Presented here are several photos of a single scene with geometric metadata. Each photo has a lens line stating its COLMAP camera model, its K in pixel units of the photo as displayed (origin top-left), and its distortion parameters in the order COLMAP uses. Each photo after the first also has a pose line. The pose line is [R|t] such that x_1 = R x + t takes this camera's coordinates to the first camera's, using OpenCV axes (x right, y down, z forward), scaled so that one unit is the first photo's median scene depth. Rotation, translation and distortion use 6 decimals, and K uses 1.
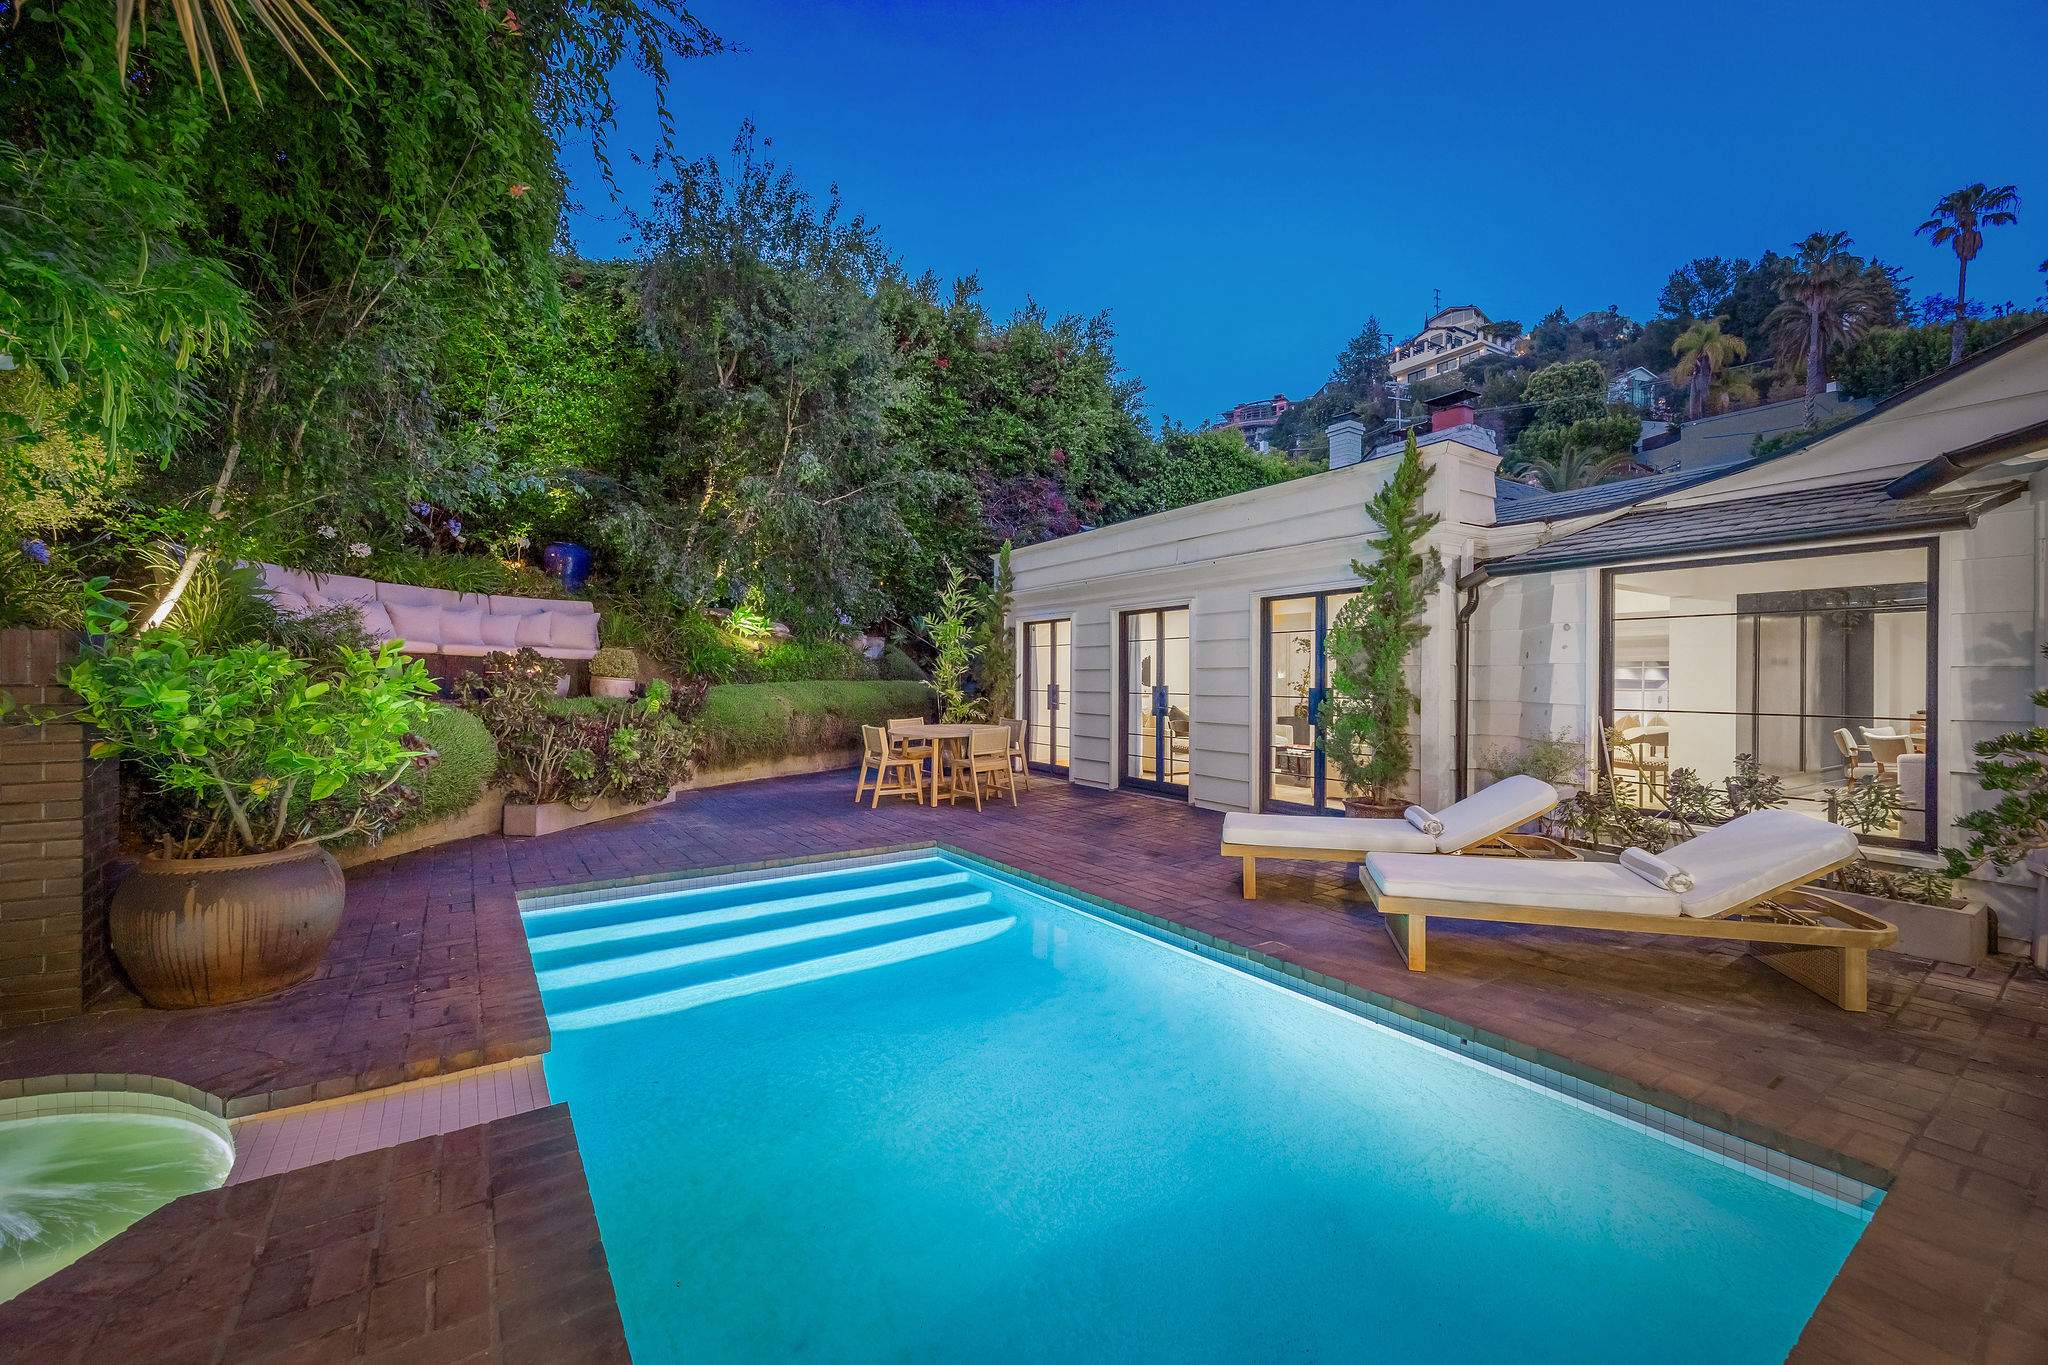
lens RADIAL K [[817.4, 0, 1009.3], [0, 817.4, 679.5], [0, 0, 1]] dist [0.004769, -0.001138]
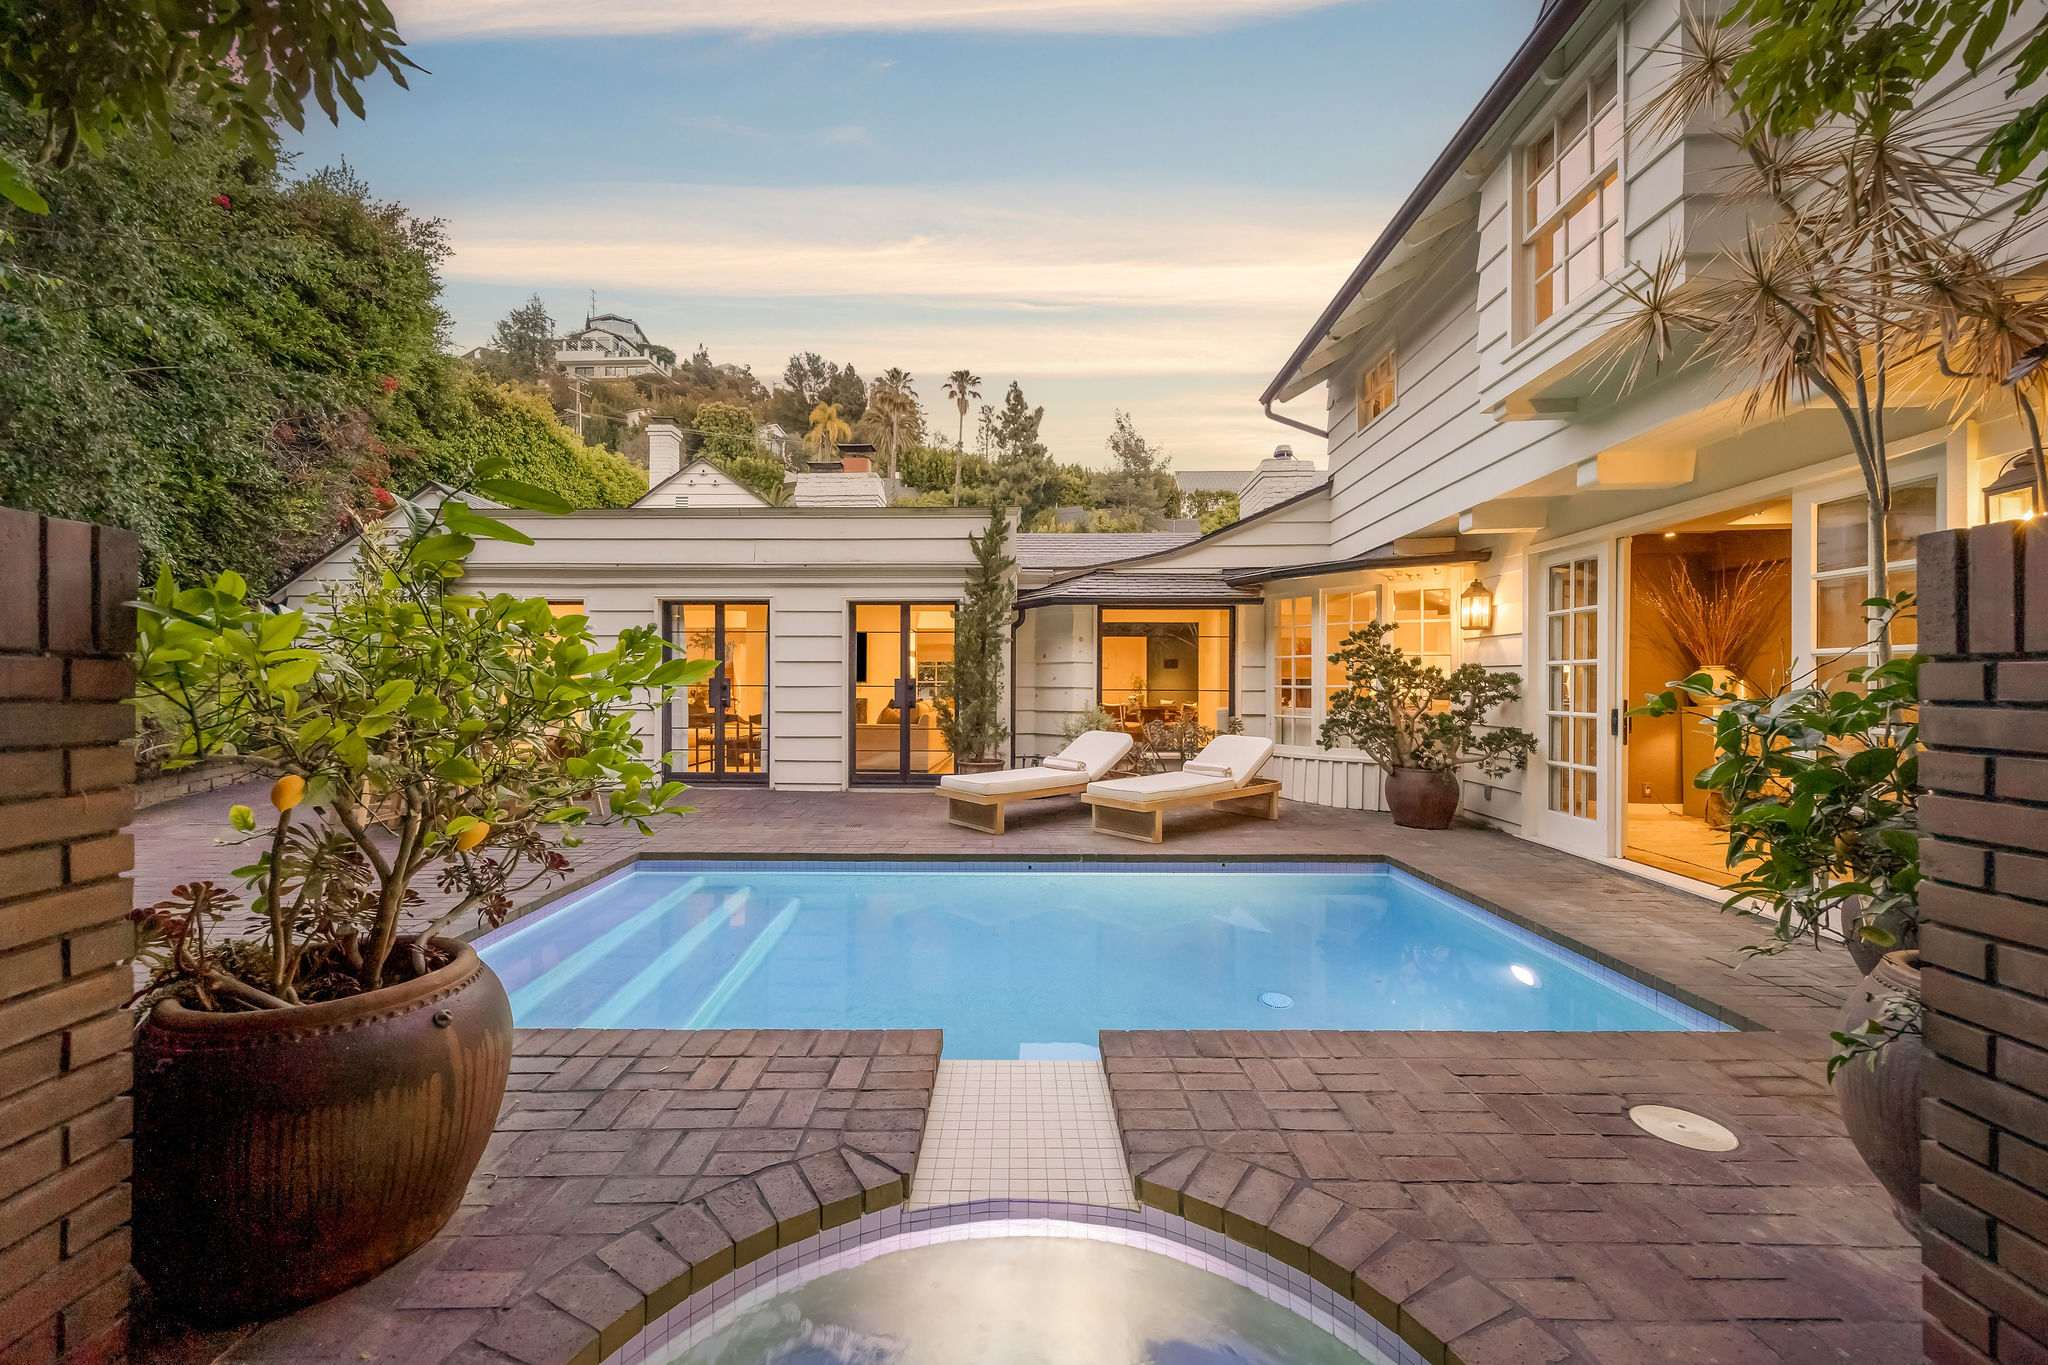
lens RADIAL K [[817.4, 0, 1009.3], [0, 817.4, 679.5], [0, 0, 1]] dist [0.004769, -0.001138]
pose [[0.559933, 0.000911, 0.828537, -0.262335], [-0.003729, 0.999992, 0.001420, 0.002150], [-0.828529, -0.003885, 0.559932, 0.084959]]
